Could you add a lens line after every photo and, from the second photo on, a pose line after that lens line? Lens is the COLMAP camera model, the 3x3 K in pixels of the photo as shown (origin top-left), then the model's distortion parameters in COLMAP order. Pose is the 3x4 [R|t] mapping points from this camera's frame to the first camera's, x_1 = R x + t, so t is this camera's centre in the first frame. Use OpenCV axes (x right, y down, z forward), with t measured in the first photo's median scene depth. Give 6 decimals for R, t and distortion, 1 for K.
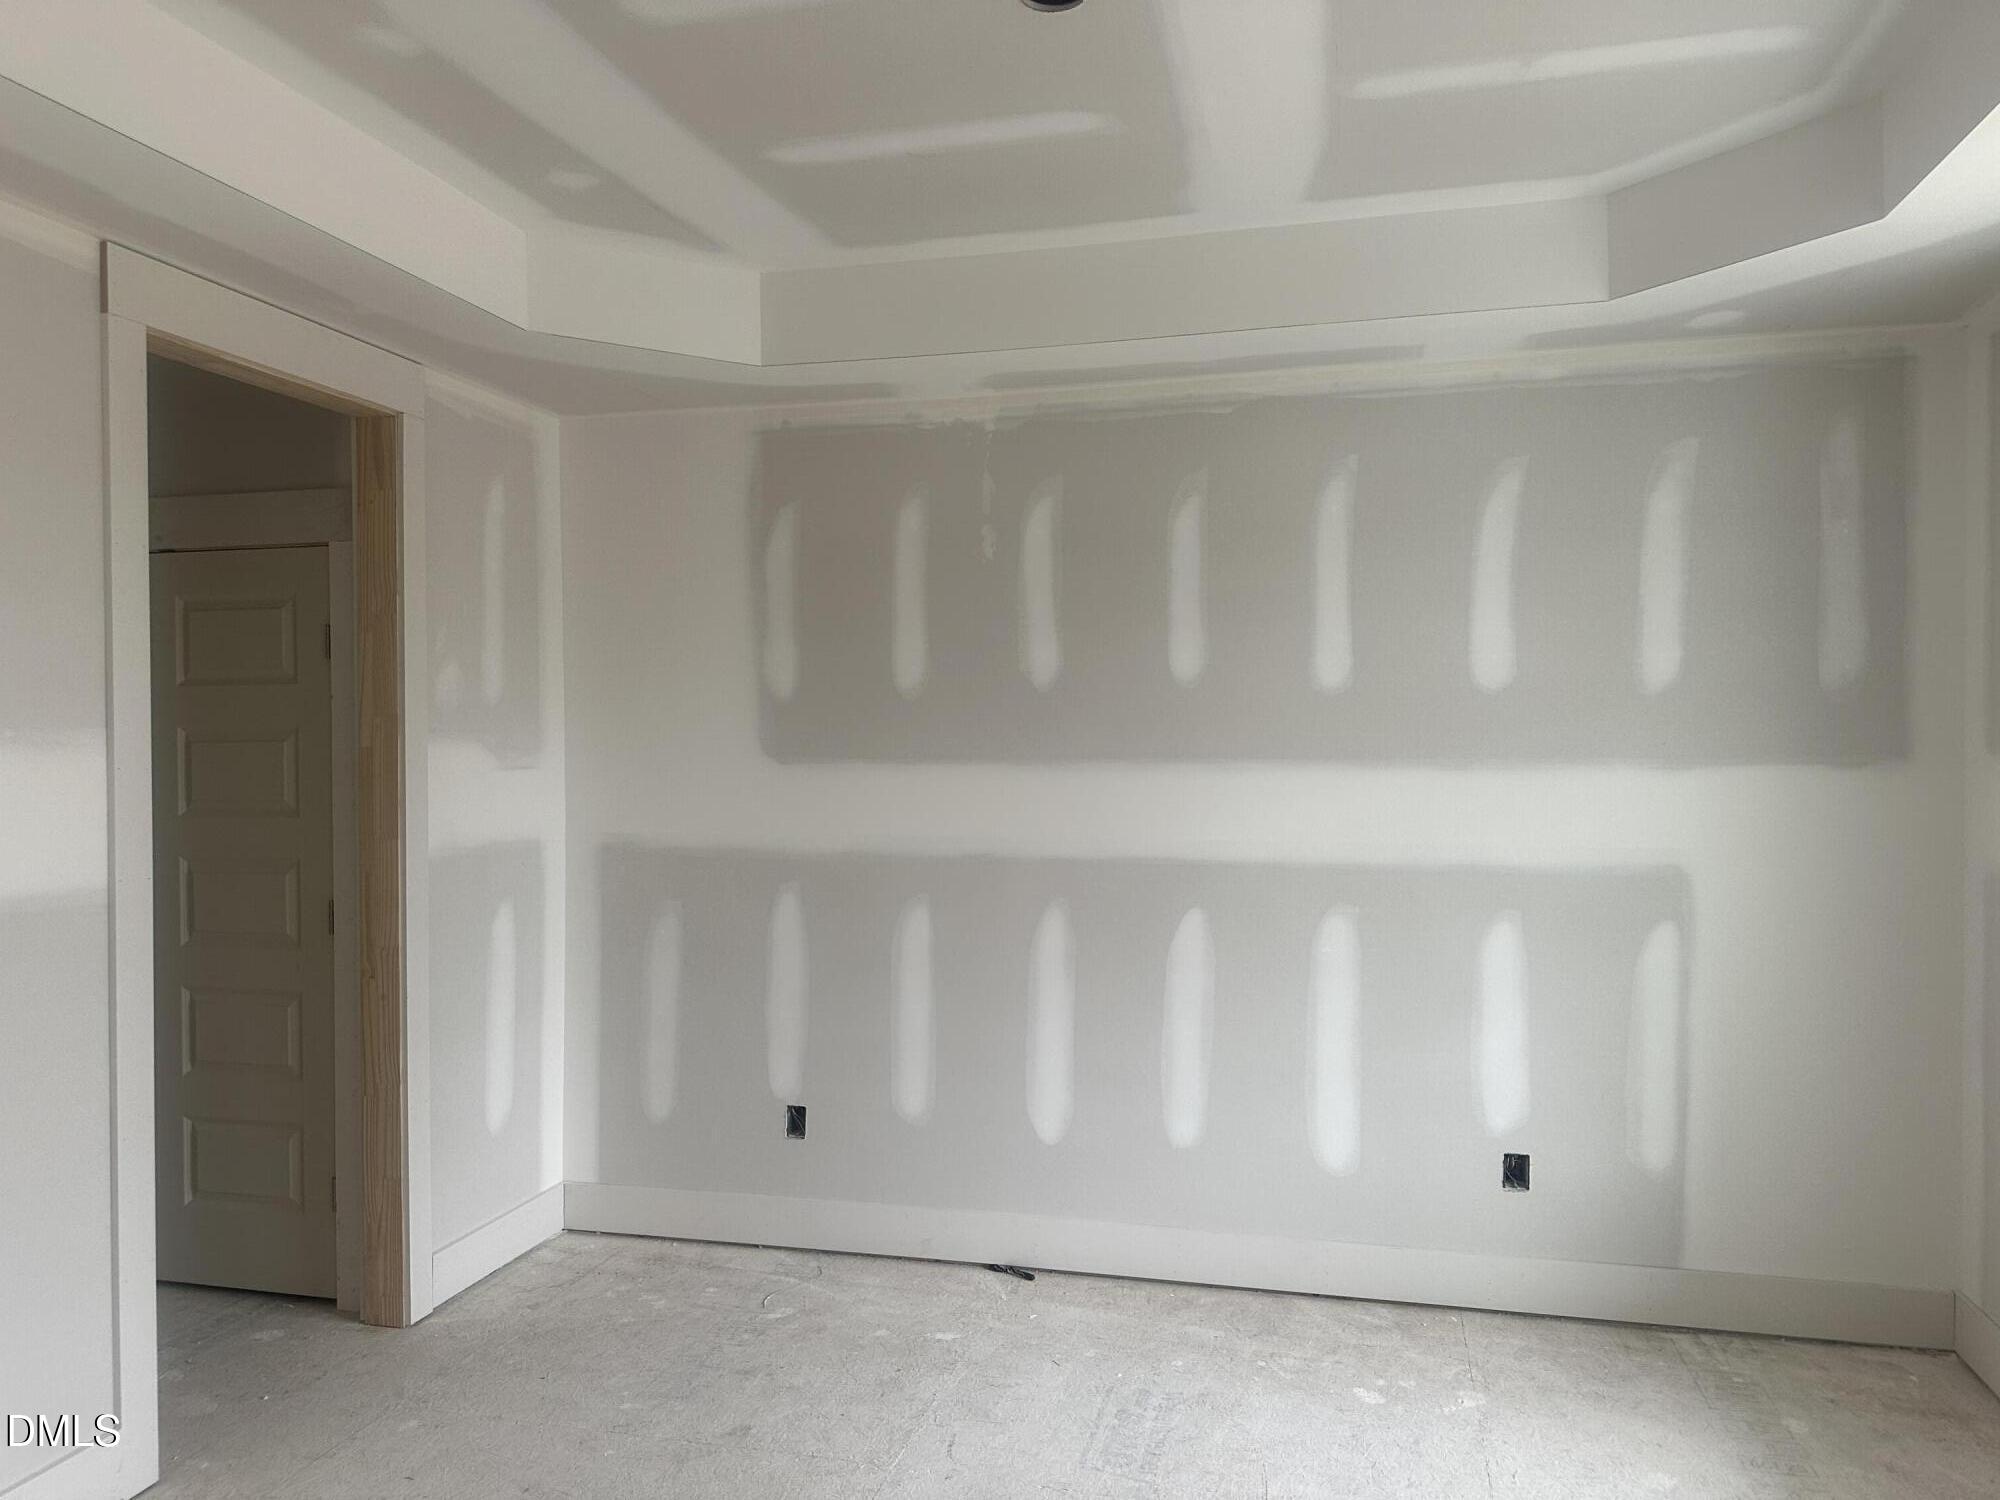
lens RADIAL K [[1553.0, 0, 965.7], [0, 1553.0, 747.4], [0, 0, 1]] dist [0.065946, -0.036147]
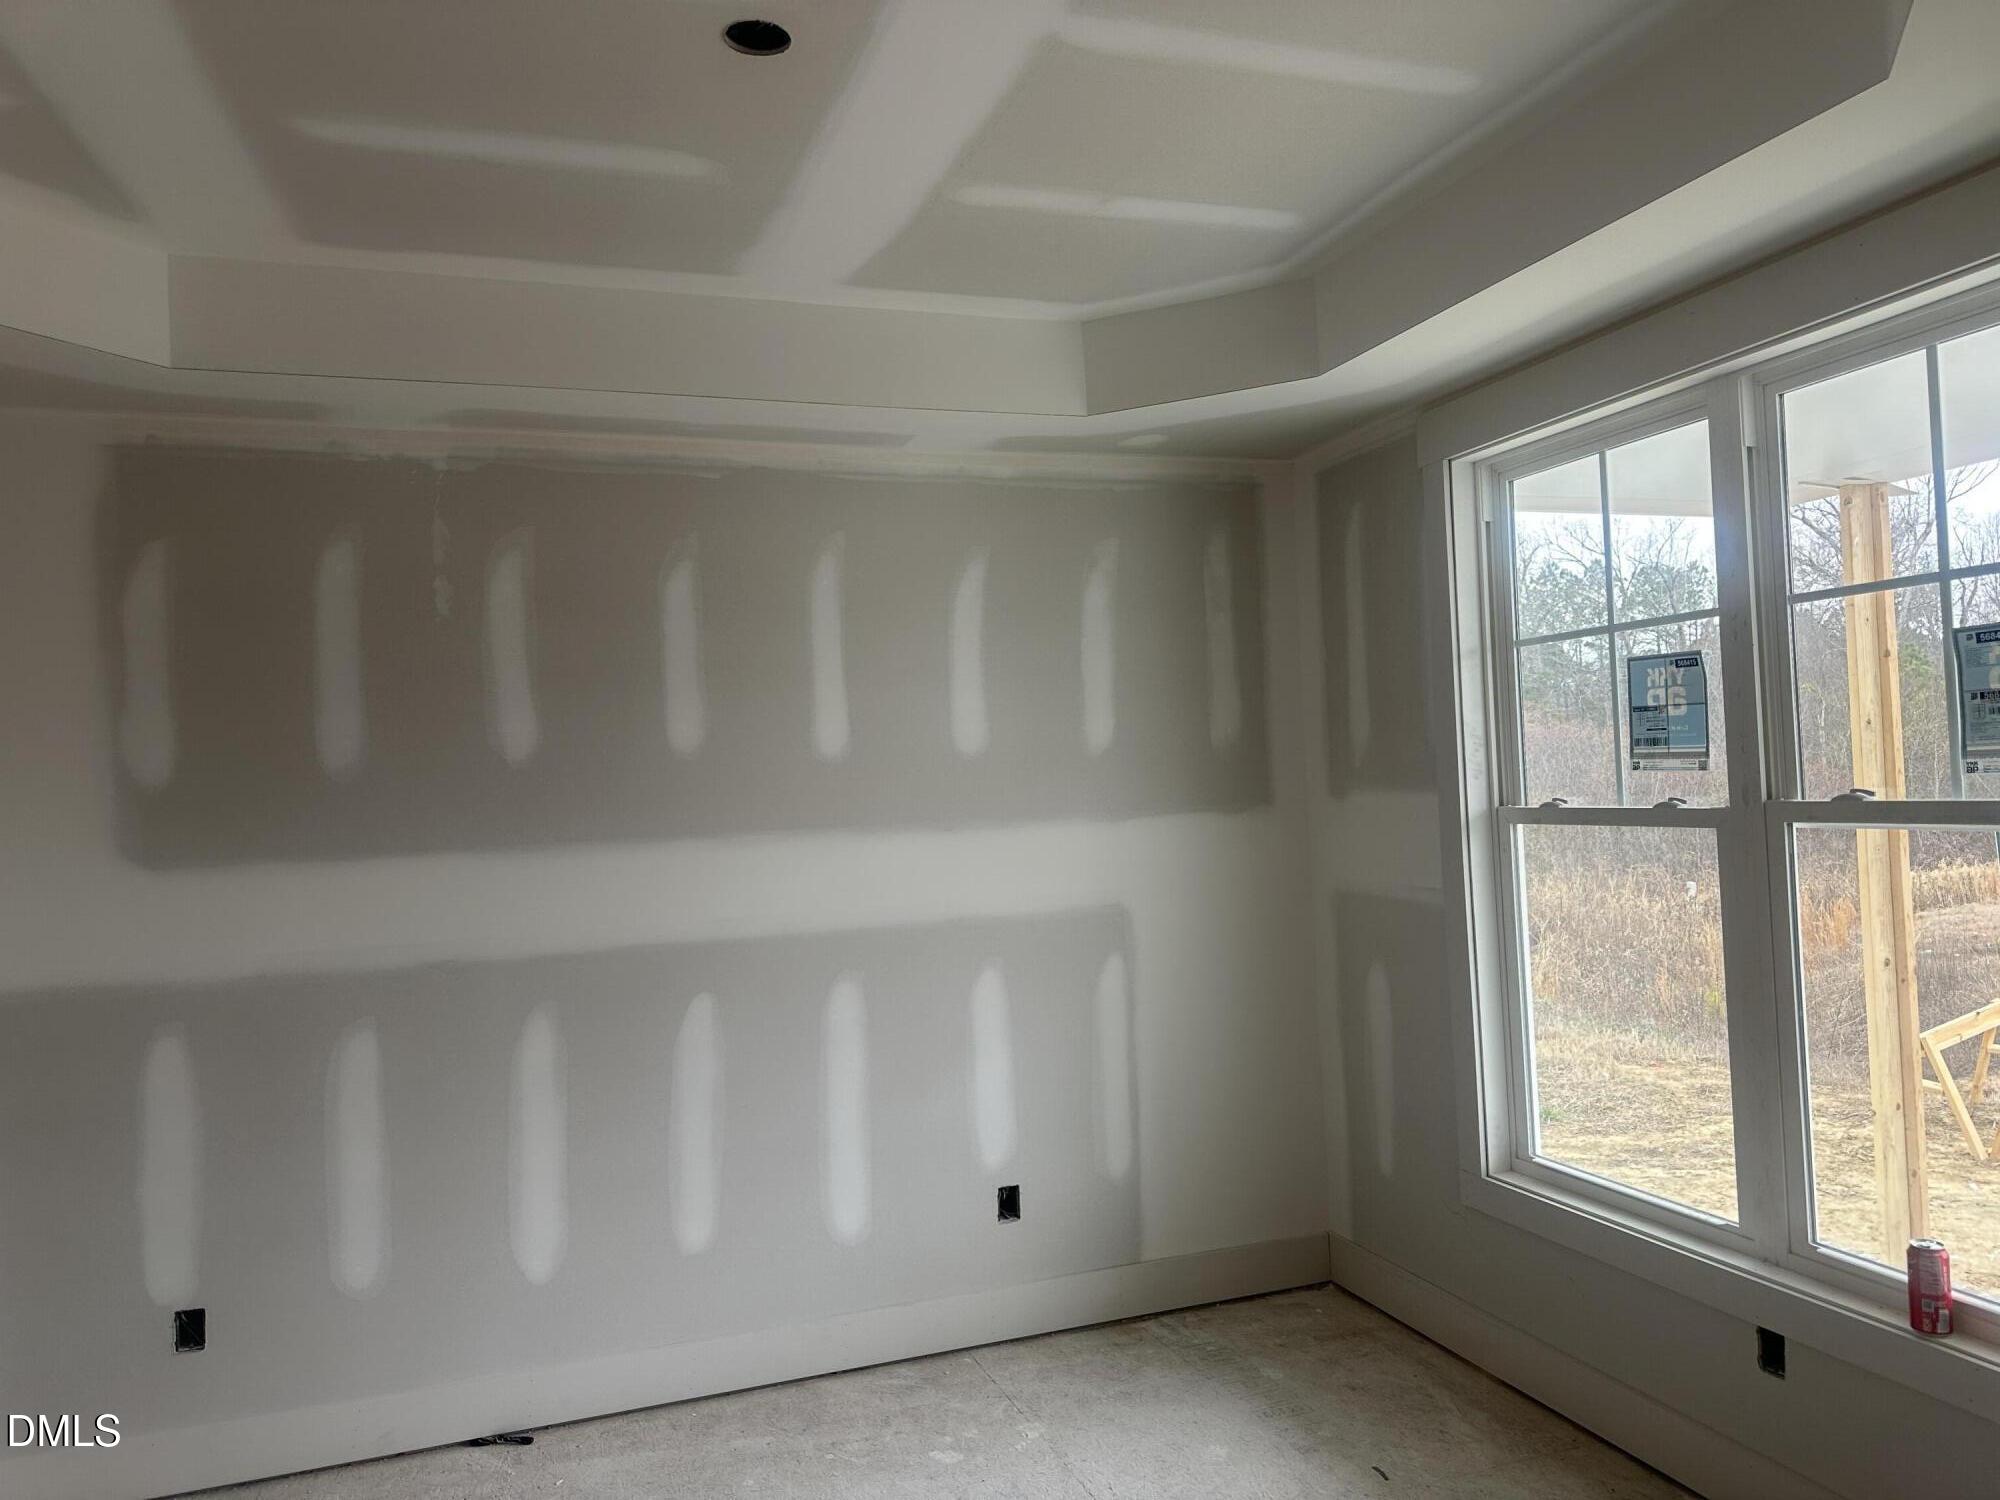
lens RADIAL K [[1553.0, 0, 965.7], [0, 1553.0, 747.4], [0, 0, 1]] dist [0.065946, -0.036147]
pose [[0.809174, -0.017449, 0.587310, -0.293764], [0.039744, 0.998895, -0.025081, -0.017734], [-0.586224, 0.043637, 0.808973, 0.137893]]
